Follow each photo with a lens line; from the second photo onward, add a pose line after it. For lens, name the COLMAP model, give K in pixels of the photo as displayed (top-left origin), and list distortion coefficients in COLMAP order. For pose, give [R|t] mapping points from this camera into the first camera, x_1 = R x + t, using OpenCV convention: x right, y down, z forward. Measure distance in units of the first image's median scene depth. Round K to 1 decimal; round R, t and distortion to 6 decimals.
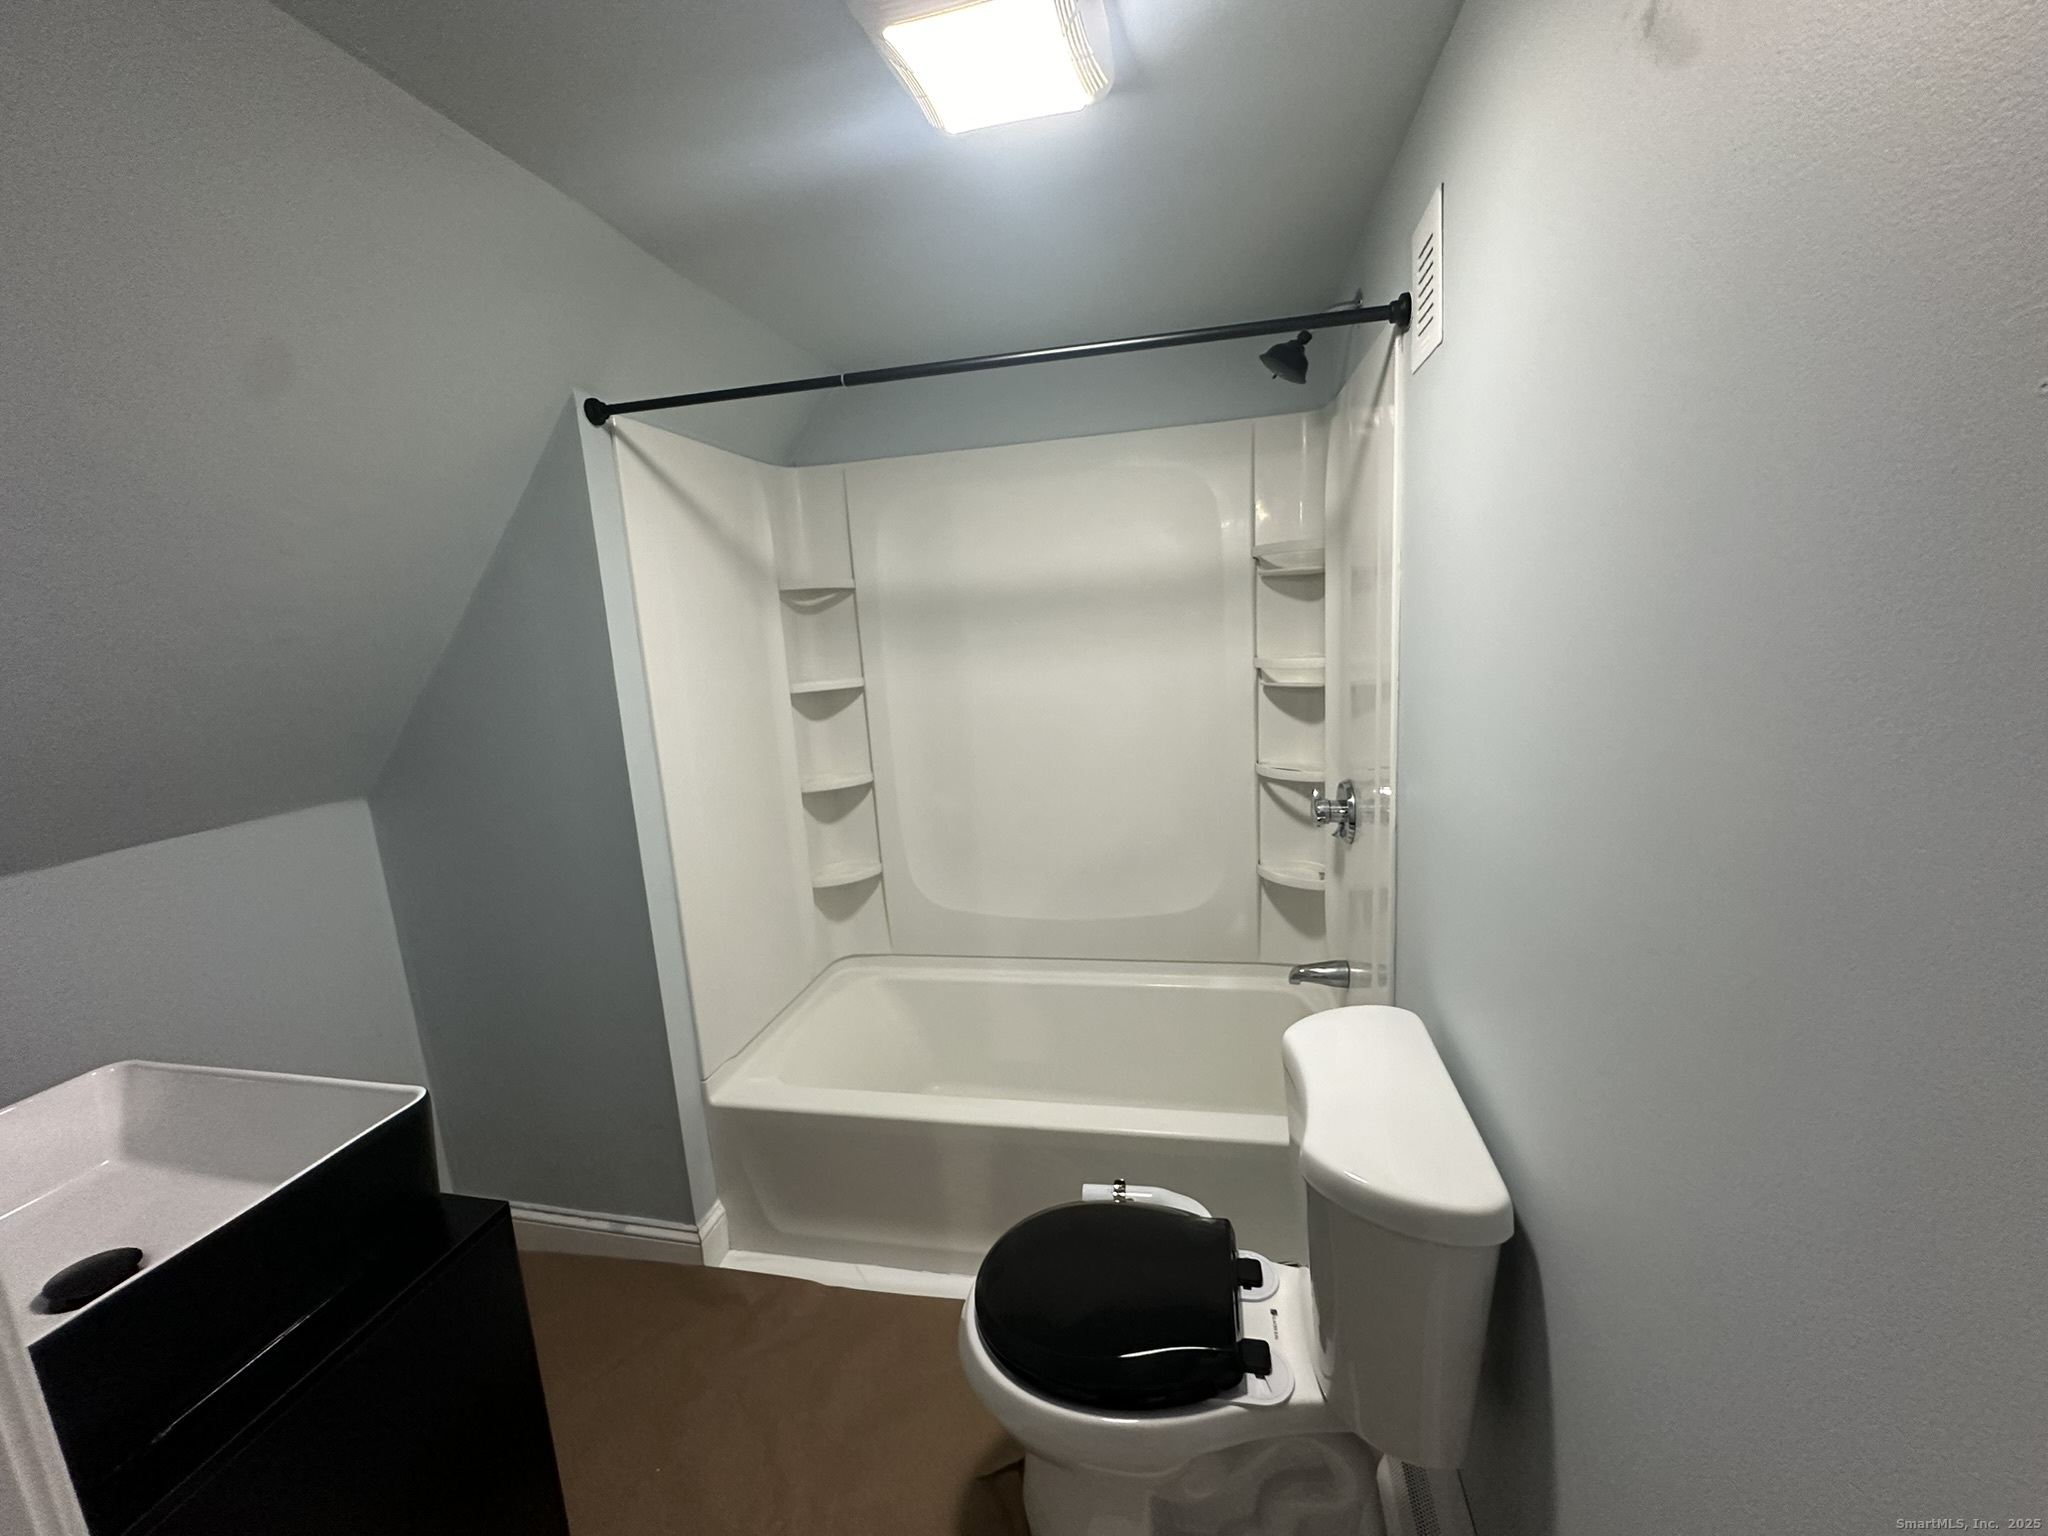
lens RADIAL K [[812.8, 0, 1013.1], [0, 812.8, 771.8], [0, 0, 1]] dist [-0.003344, -0.000983]
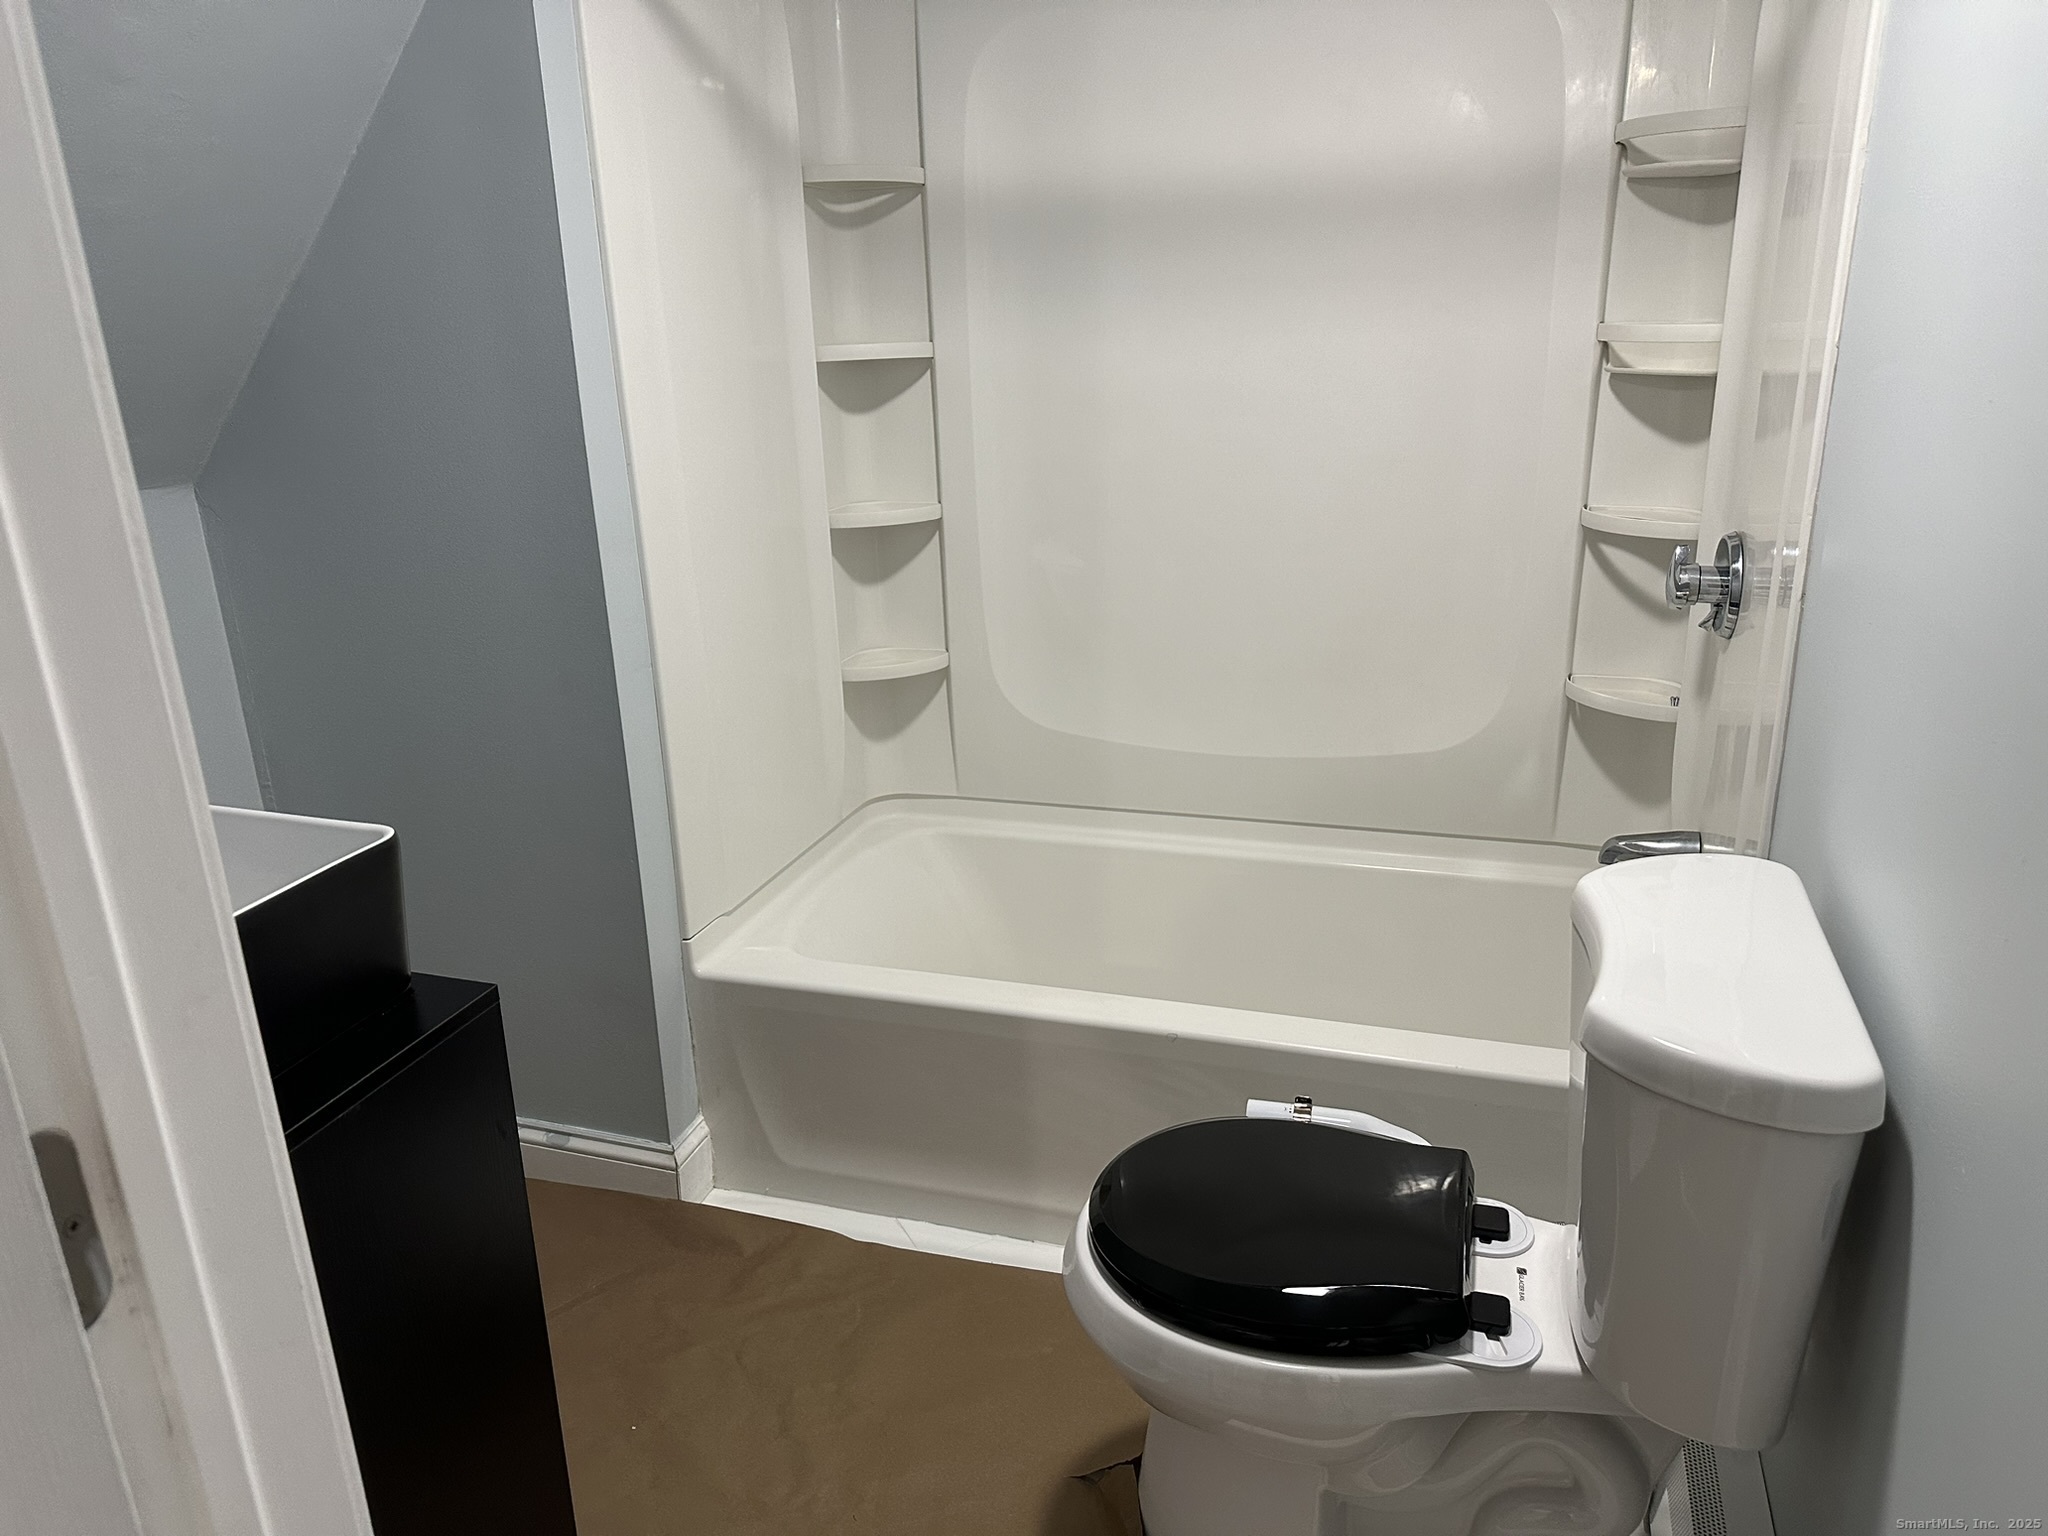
lens RADIAL K [[1425.4, 0, 1010.2], [0, 1425.4, 778.4], [0, 0, 1]] dist [0.061478, -0.070012]
pose [[0.994935, 0.061425, -0.079571, -0.025069], [-0.049445, 0.988249, 0.144633, 0.057938], [0.087520, -0.139966, 0.986281, -0.117913]]
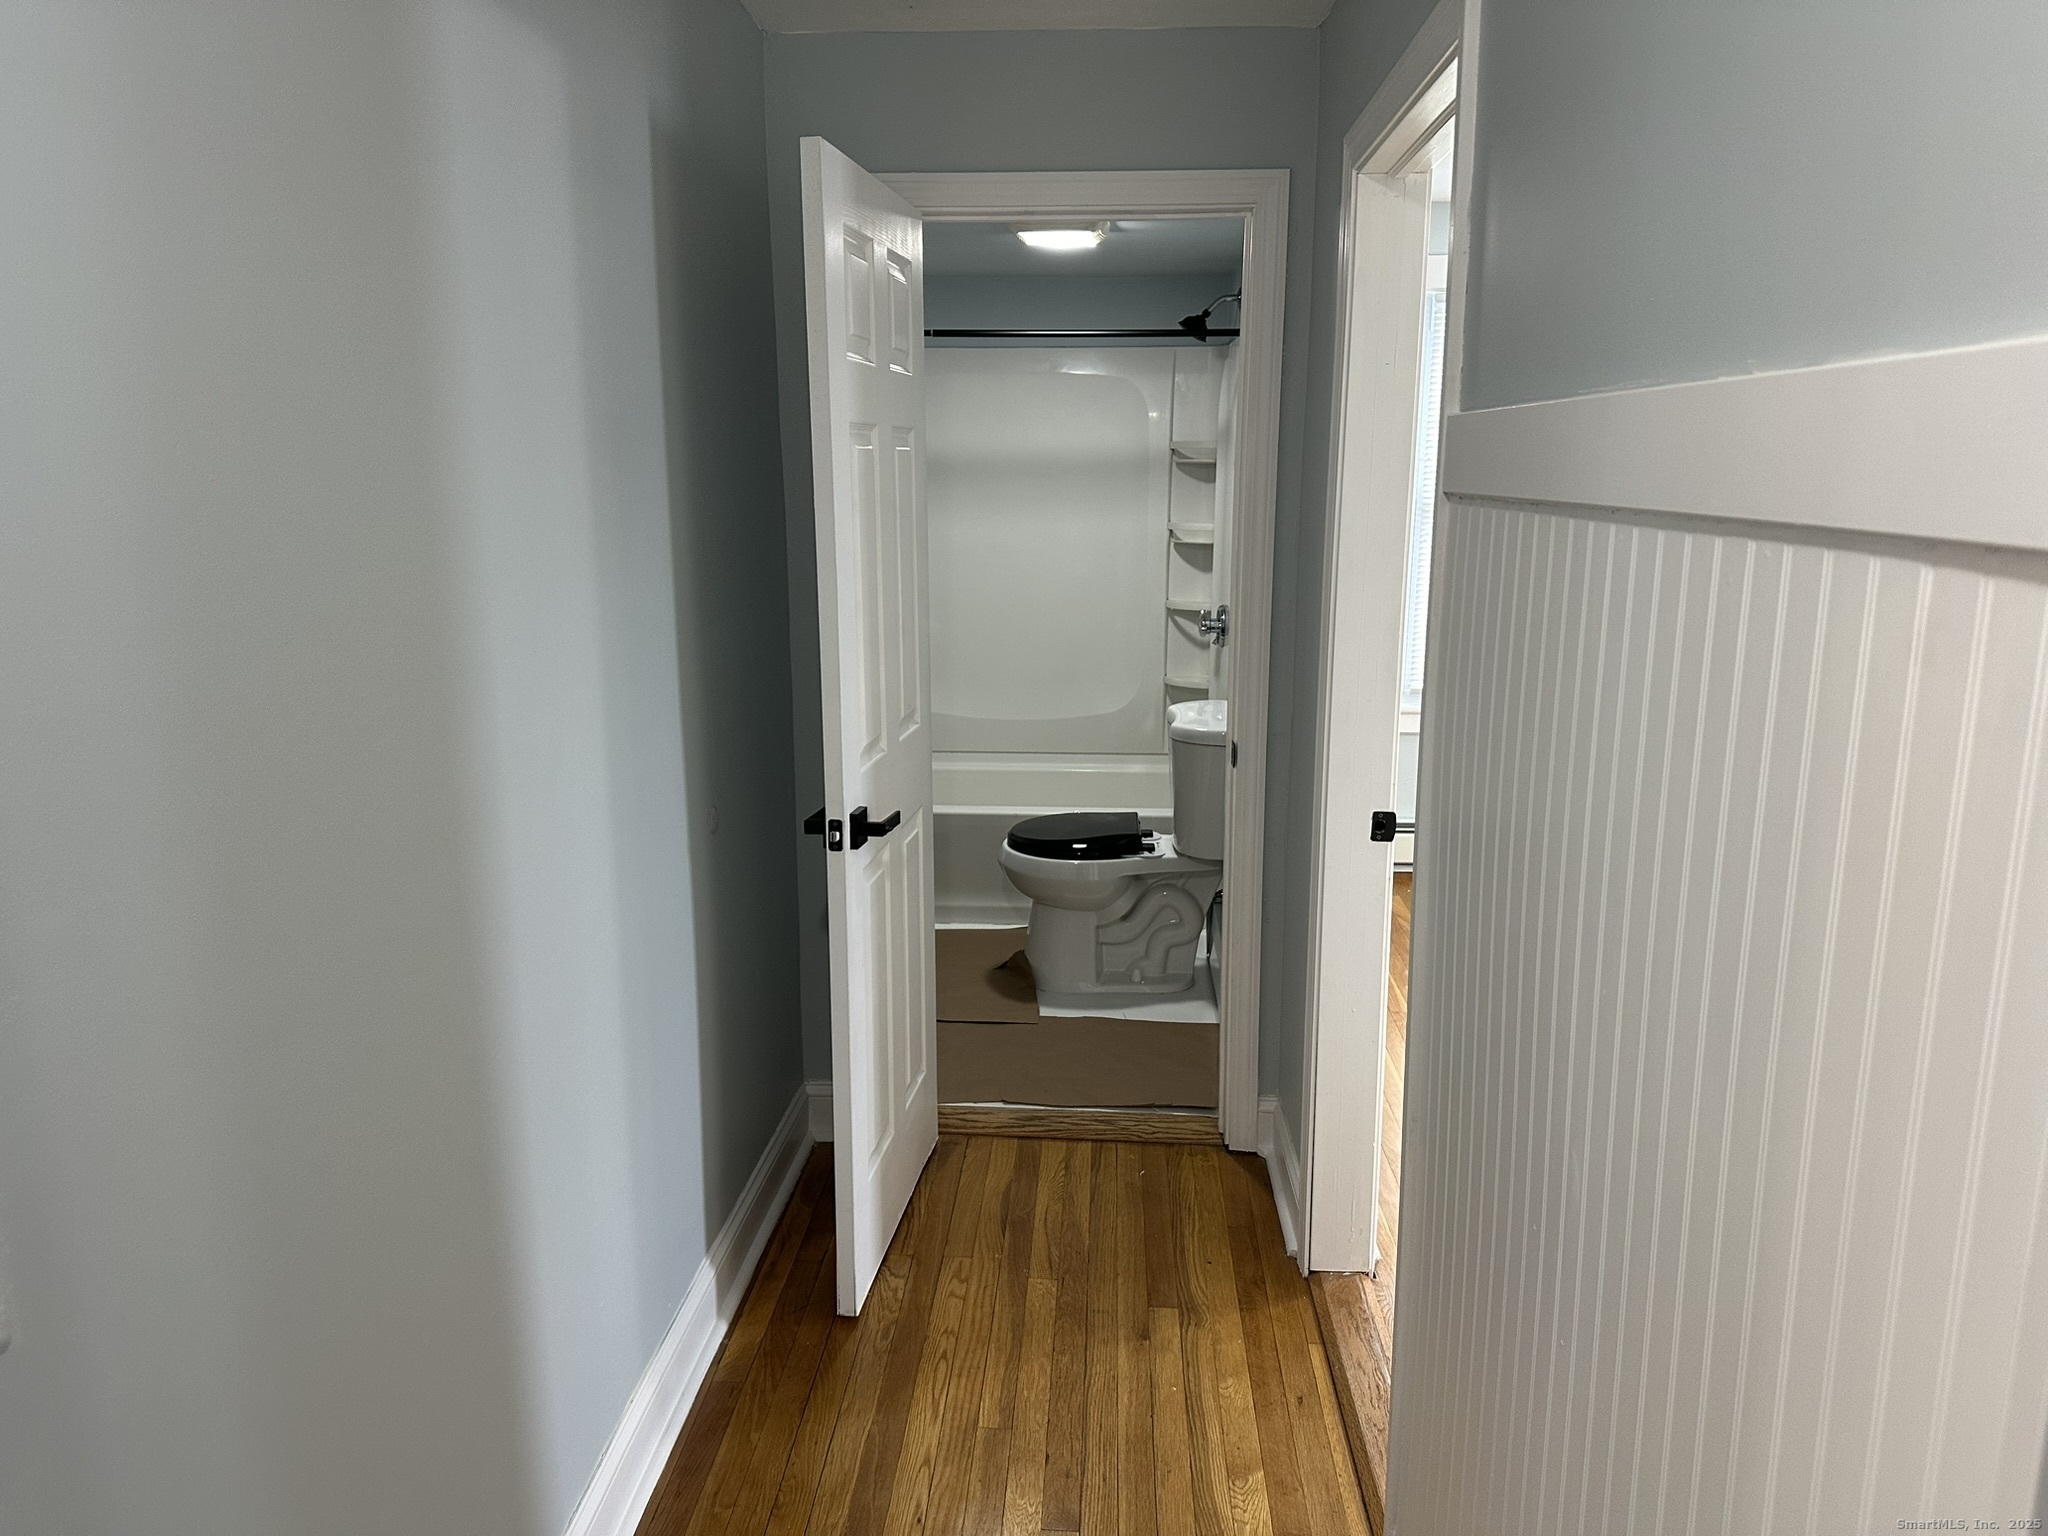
lens RADIAL K [[1425.4, 0, 1021.9], [0, 1425.4, 785.5], [0, 0, 1]] dist [0.061478, -0.070012]
pose [[0.983859, 0.037926, 0.174879, -0.379180], [-0.041360, 0.999016, 0.016033, 0.296800], [-0.174098, -0.023008, 0.984459, -1.448339]]
